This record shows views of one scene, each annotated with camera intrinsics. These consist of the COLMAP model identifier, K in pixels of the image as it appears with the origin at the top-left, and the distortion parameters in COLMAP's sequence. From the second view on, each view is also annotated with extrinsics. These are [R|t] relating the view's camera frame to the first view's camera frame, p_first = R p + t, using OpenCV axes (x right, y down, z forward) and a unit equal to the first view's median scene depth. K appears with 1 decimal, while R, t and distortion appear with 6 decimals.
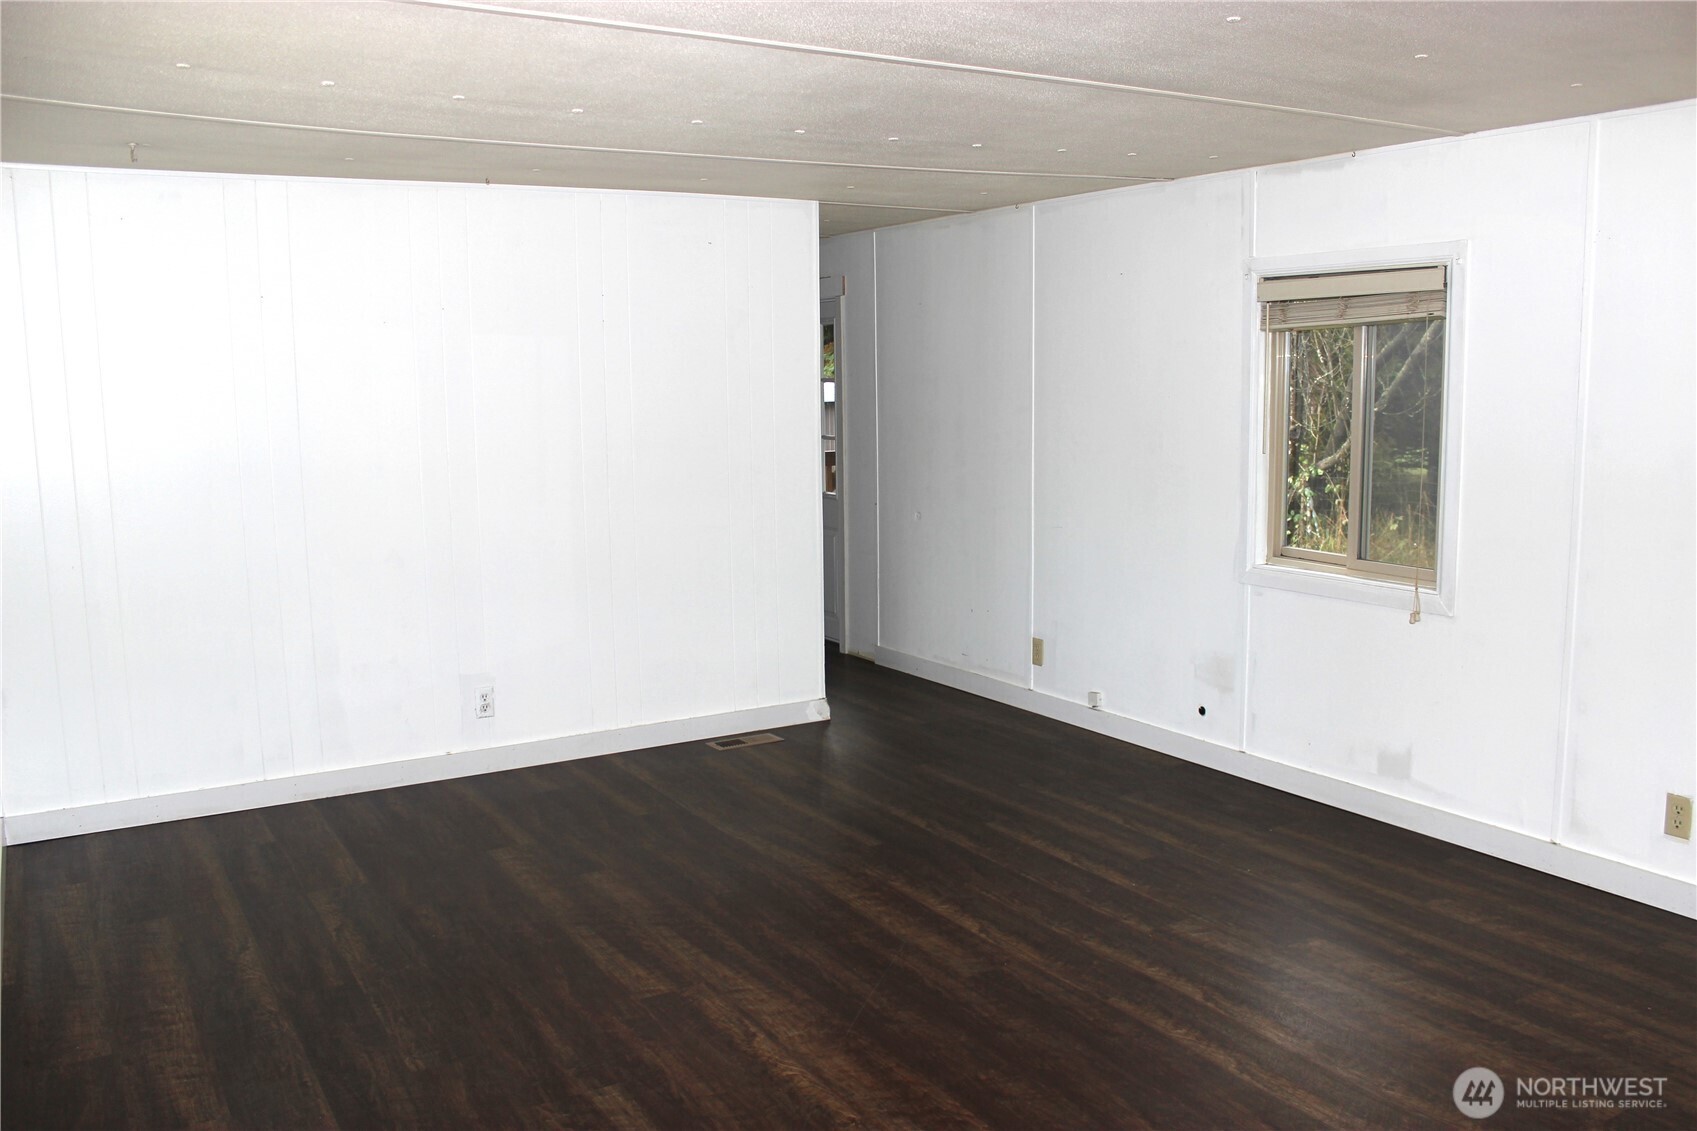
lens RADIAL K [[1415.7, 0, 848.5], [0, 1415.7, 565.5], [0, 0, 1]] dist [-0.168572, 0.159462]
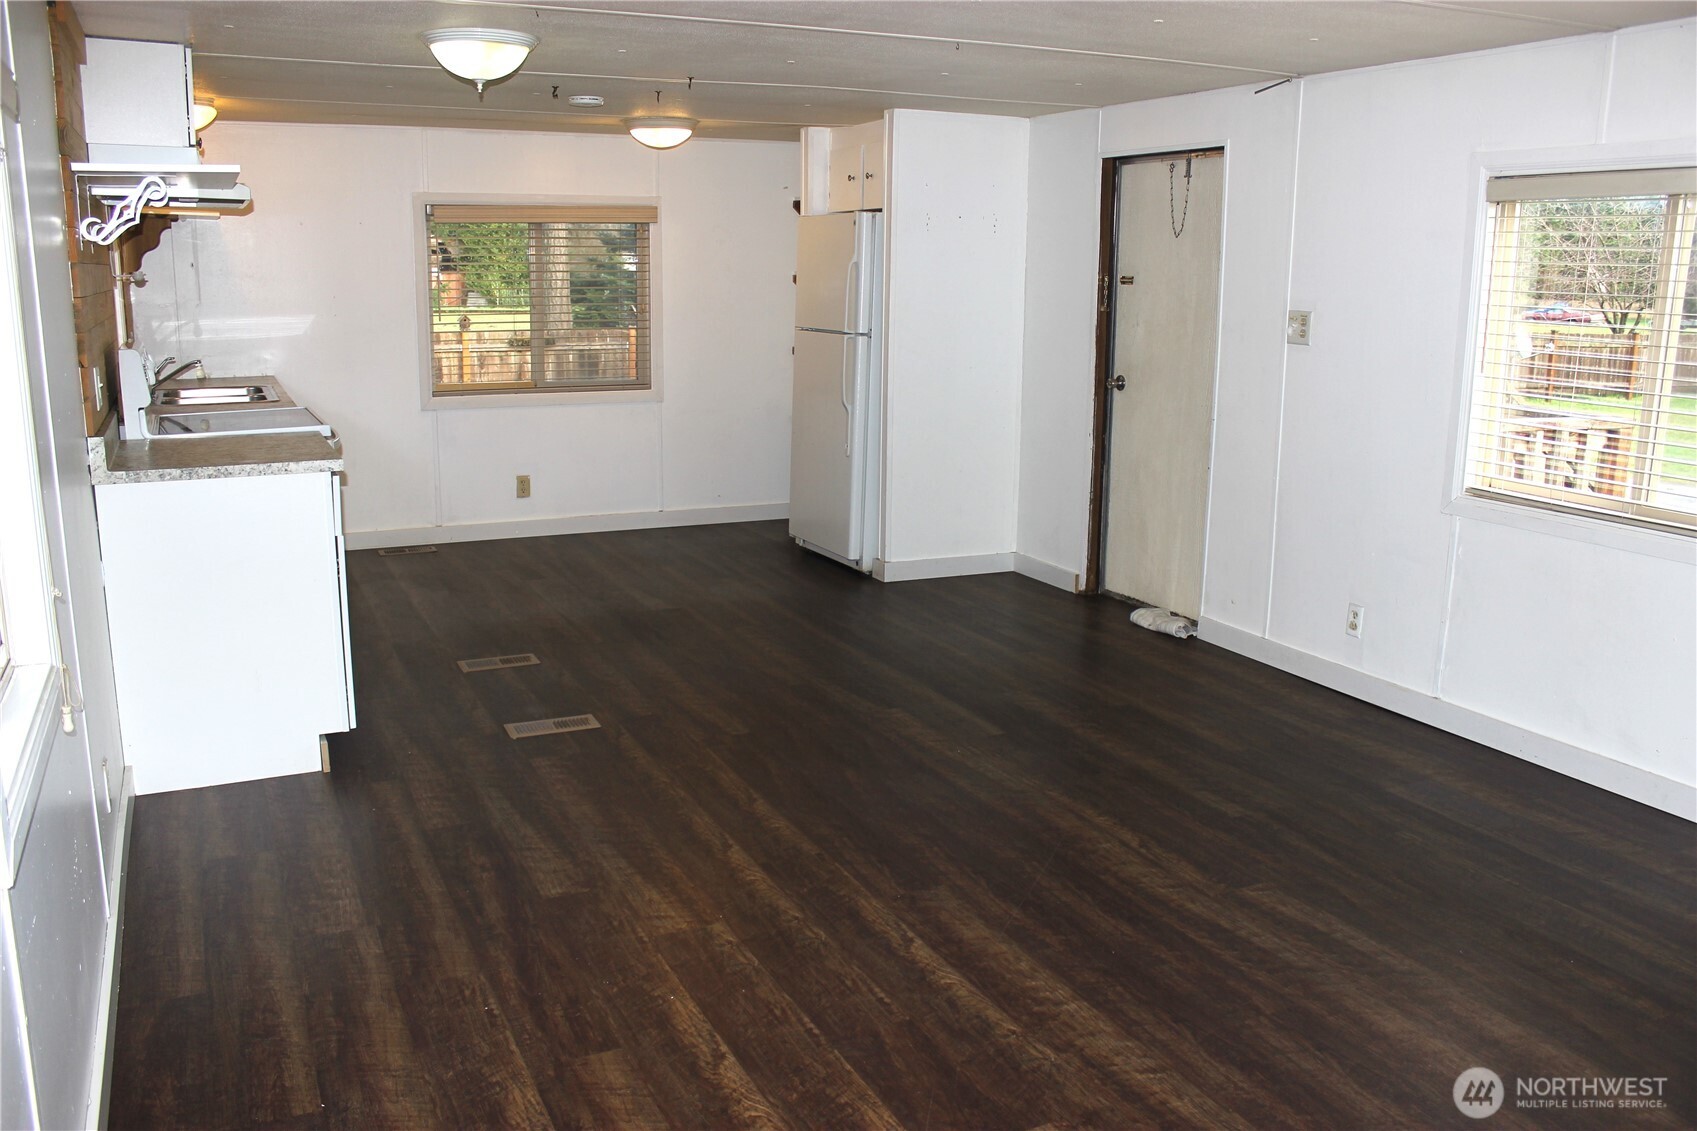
lens RADIAL K [[1415.7, 0, 848.5], [0, 1415.7, 565.5], [0, 0, 1]] dist [-0.168572, 0.159462]
pose [[-0.994993, -0.016475, 0.098582, 0.050564], [0.018200, 0.939965, 0.340785, -0.226039], [-0.098278, 0.340873, -0.934958, 1.634768]]
